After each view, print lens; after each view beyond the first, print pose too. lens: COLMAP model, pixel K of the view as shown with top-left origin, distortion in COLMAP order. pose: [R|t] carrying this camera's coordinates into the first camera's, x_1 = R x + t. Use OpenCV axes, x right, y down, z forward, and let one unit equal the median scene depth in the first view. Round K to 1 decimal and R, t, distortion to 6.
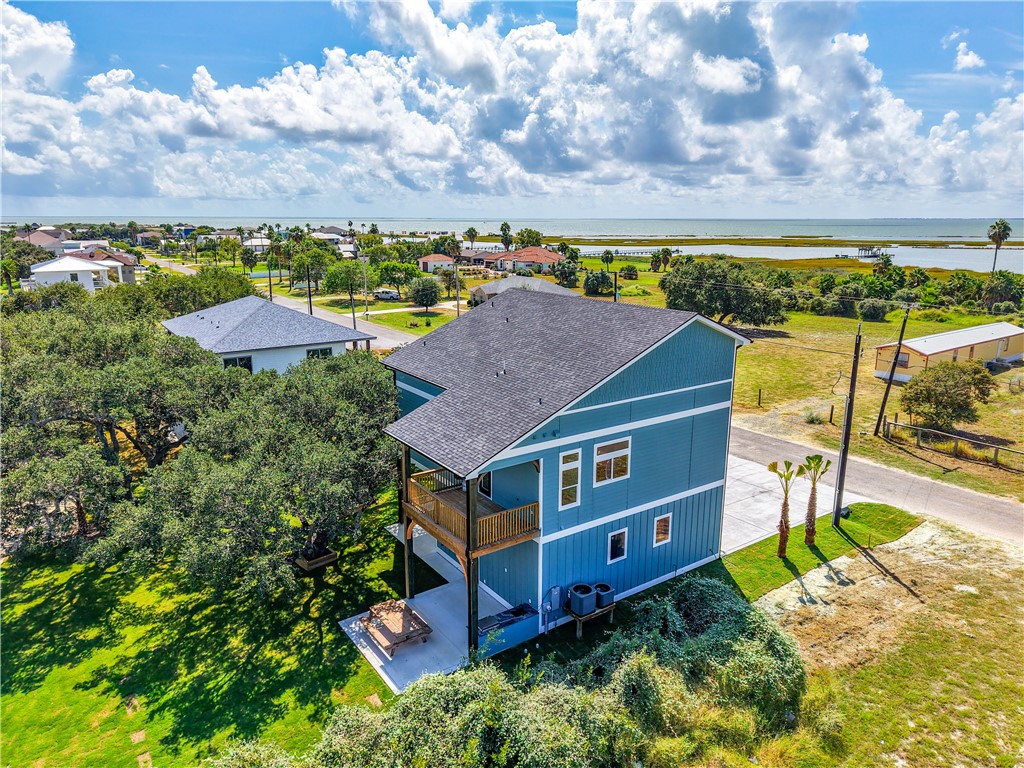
lens RADIAL K [[685.4, 0, 510.2], [0, 685.4, 382.0], [0, 0, 1]] dist [0.023838, -0.020243]
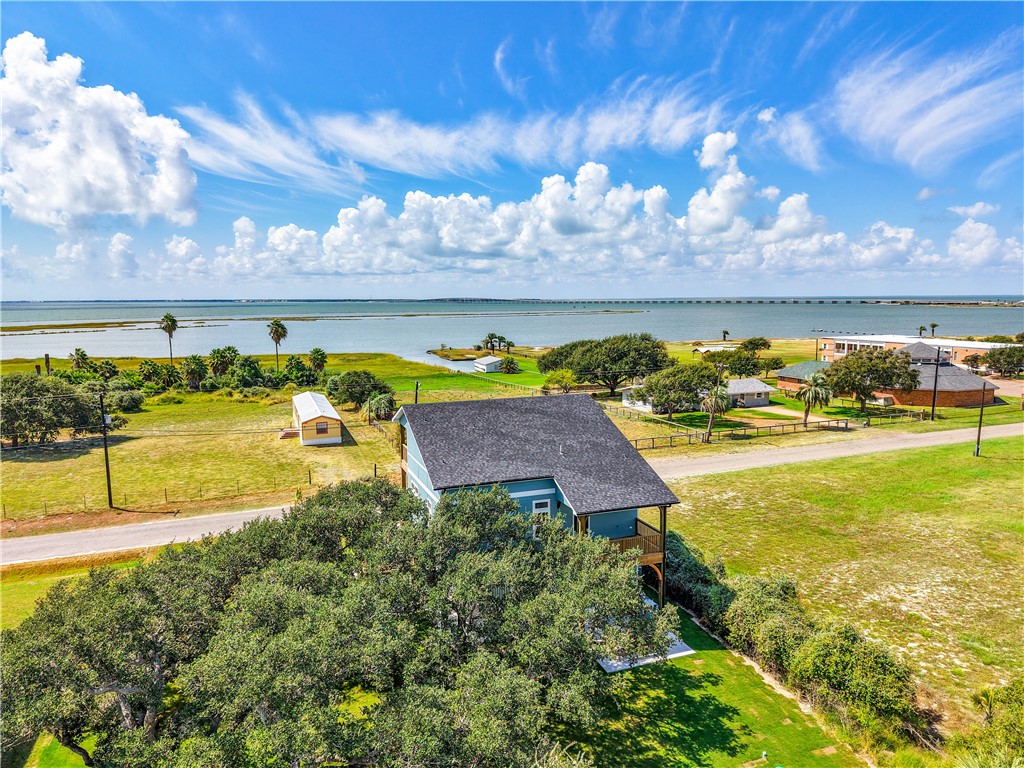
lens RADIAL K [[685.4, 0, 515.2], [0, 685.4, 383.5], [0, 0, 1]] dist [0.023838, -0.020243]
pose [[0.243969, -0.122506, 0.962014, -1.360160], [0.231151, 0.970744, 0.064997, -0.263500], [-0.941832, 0.206513, 0.265149, 0.686621]]
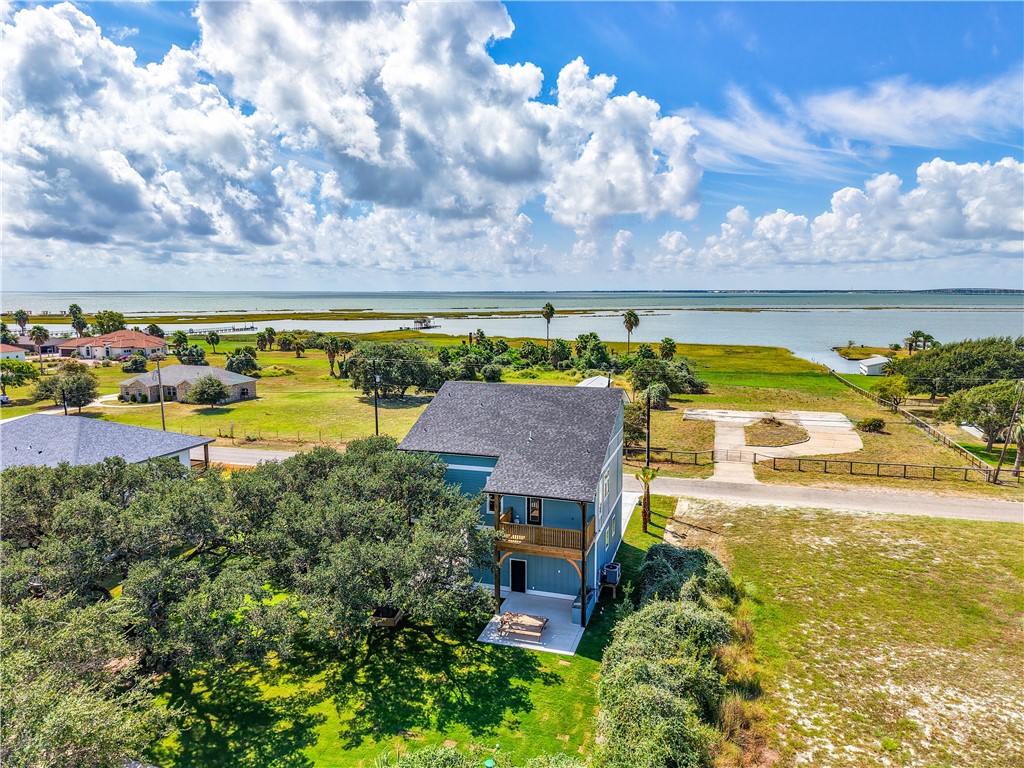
lens RADIAL K [[685.4, 0, 514.1], [0, 685.4, 386.6], [0, 0, 1]] dist [0.023838, -0.020243]
pose [[0.787605, -0.087034, 0.610003, -0.924262], [0.144255, 0.988507, -0.045216, -0.064116], [-0.599057, 0.123609, 0.791108, -0.153162]]
